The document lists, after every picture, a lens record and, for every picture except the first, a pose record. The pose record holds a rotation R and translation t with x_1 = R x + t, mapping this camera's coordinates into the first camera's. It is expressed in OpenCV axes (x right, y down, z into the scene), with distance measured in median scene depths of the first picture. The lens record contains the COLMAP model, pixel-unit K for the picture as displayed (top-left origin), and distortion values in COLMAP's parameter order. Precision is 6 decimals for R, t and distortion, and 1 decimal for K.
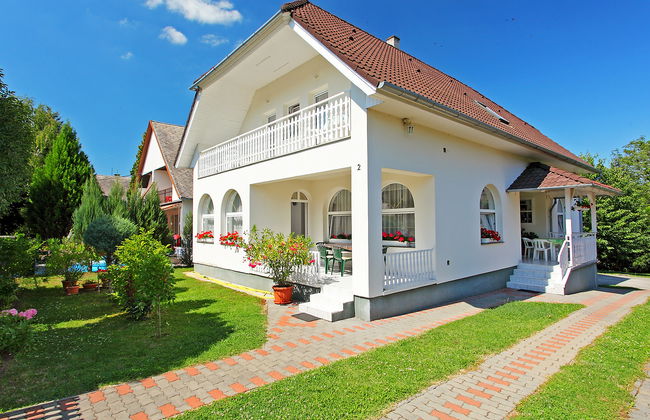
lens RADIAL K [[339.1, 0, 289.8], [0, 339.1, 208.7], [0, 0, 1]] dist [0.036022, -0.000786]
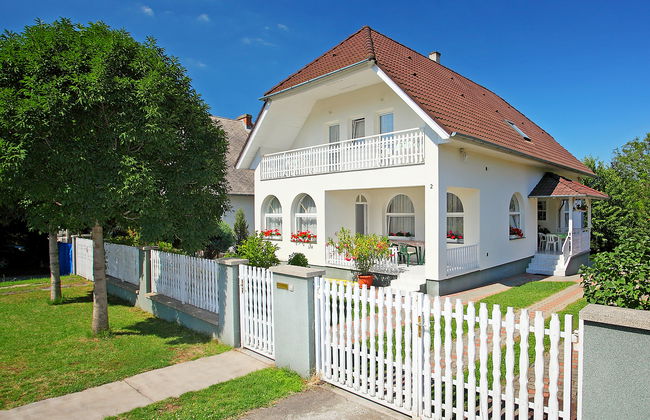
lens RADIAL K [[418.6, 0, 325.0], [0, 418.6, 210.0], [0, 0, 1]] dist [0.002904, 0.003424]
pose [[0.992198, -0.002287, 0.124654, -0.307117], [-0.003395, 0.998965, 0.045354, -0.072508], [-0.124629, -0.045424, 0.991163, -0.441033]]
